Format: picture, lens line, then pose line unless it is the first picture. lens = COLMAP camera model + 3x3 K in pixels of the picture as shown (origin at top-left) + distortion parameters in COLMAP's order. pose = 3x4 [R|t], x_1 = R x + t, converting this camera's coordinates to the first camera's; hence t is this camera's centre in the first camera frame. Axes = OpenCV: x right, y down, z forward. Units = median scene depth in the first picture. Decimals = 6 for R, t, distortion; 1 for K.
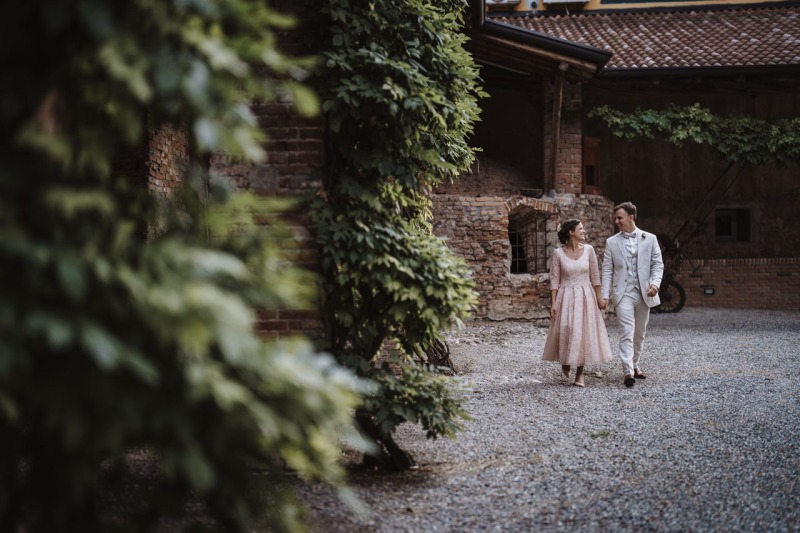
lens RADIAL K [[1135.1, 0, 404.0], [0, 1135.1, 239.7], [0, 0, 1]] dist [-0.105739, 0.840796]
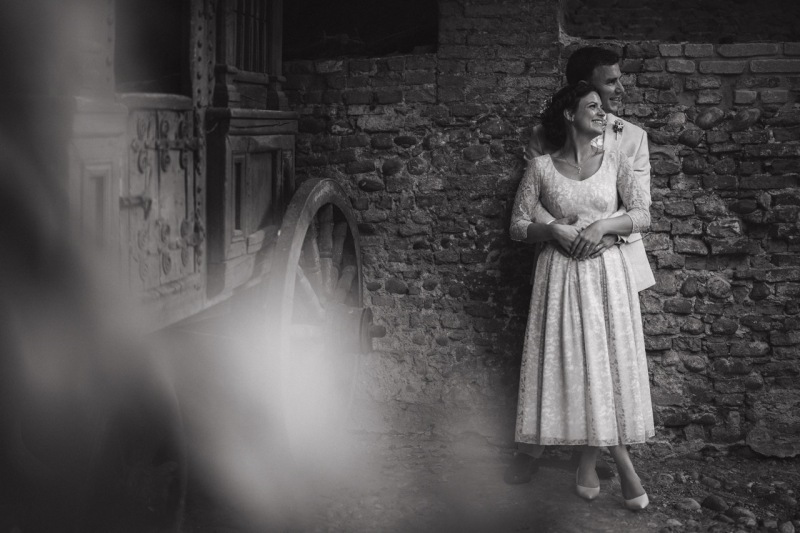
lens RADIAL K [[1130.4, 0, 394.2], [0, 1130.4, 269.0], [0, 0, 1]] dist [-0.106210, 0.907783]
pose [[0.990173, 0.017659, -0.138725, 0.021692], [-0.006456, 0.996710, 0.080793, -0.002107], [0.139696, -0.079104, 0.987030, 0.694411]]
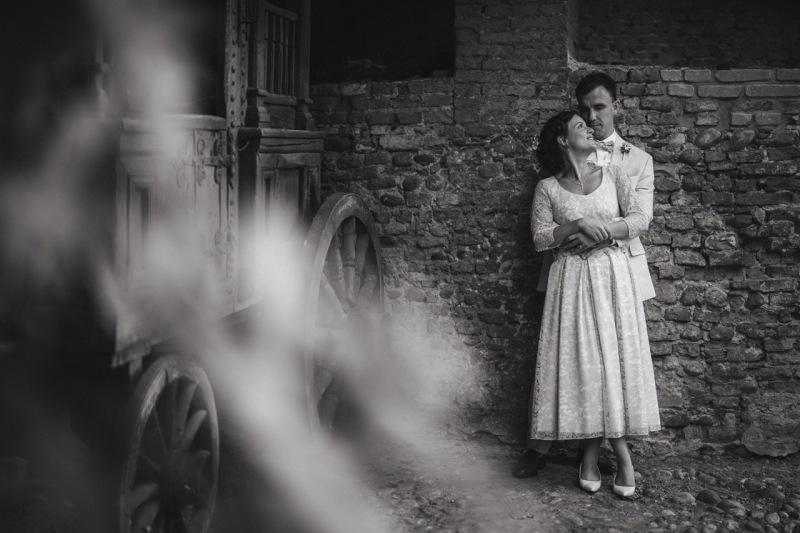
lens RADIAL K [[1124.1, 0, 401.7], [0, 1124.1, 282.6], [0, 0, 1]] dist [-0.115537, 0.855725]
pose [[0.986849, 0.022385, -0.160084, 0.028270], [-0.010238, 0.997032, 0.076304, -0.000980], [0.161317, -0.073662, 0.984150, 0.674721]]
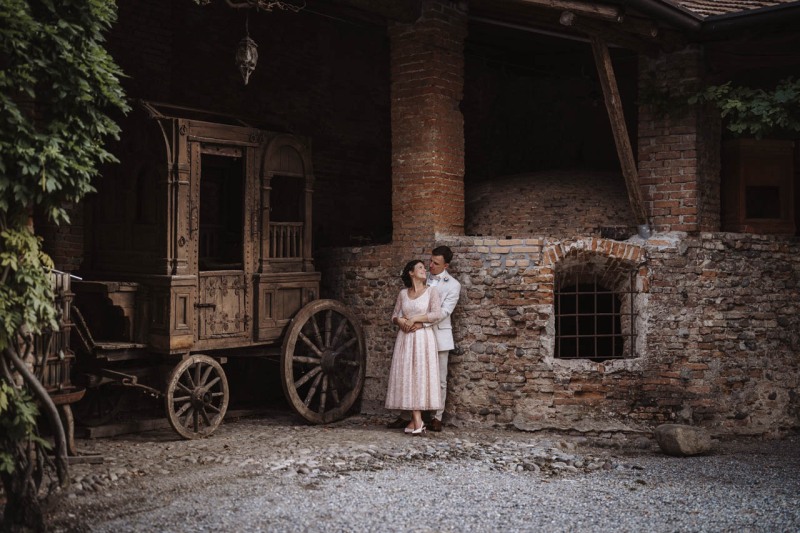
lens RADIAL K [[1130.4, 0, 394.2], [0, 1130.4, 269.0], [0, 0, 1]] dist [-0.106210, 0.907783]
pose [[0.841274, -0.004790, -0.540587, 0.364633], [-0.011034, 0.999600, -0.026028, -0.002774], [0.540496, 0.027861, 0.840885, 0.421080]]
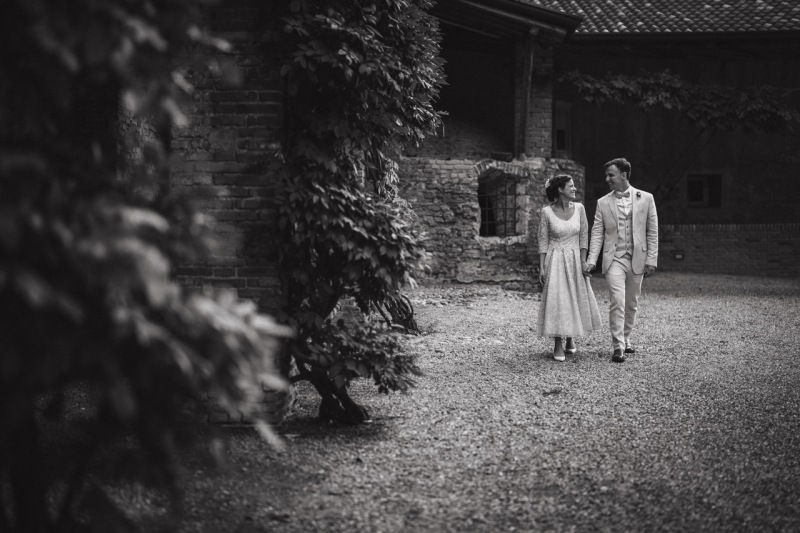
lens RADIAL K [[1146.4, 0, 398.5], [0, 1146.4, 237.9], [0, 0, 1]] dist [-0.110594, 1.001273]
pose [[0.999862, 0.010613, 0.012765, 0.009013], [-0.011006, 0.999453, 0.031171, 0.000267], [-0.012428, -0.031307, 0.999433, -0.016513]]
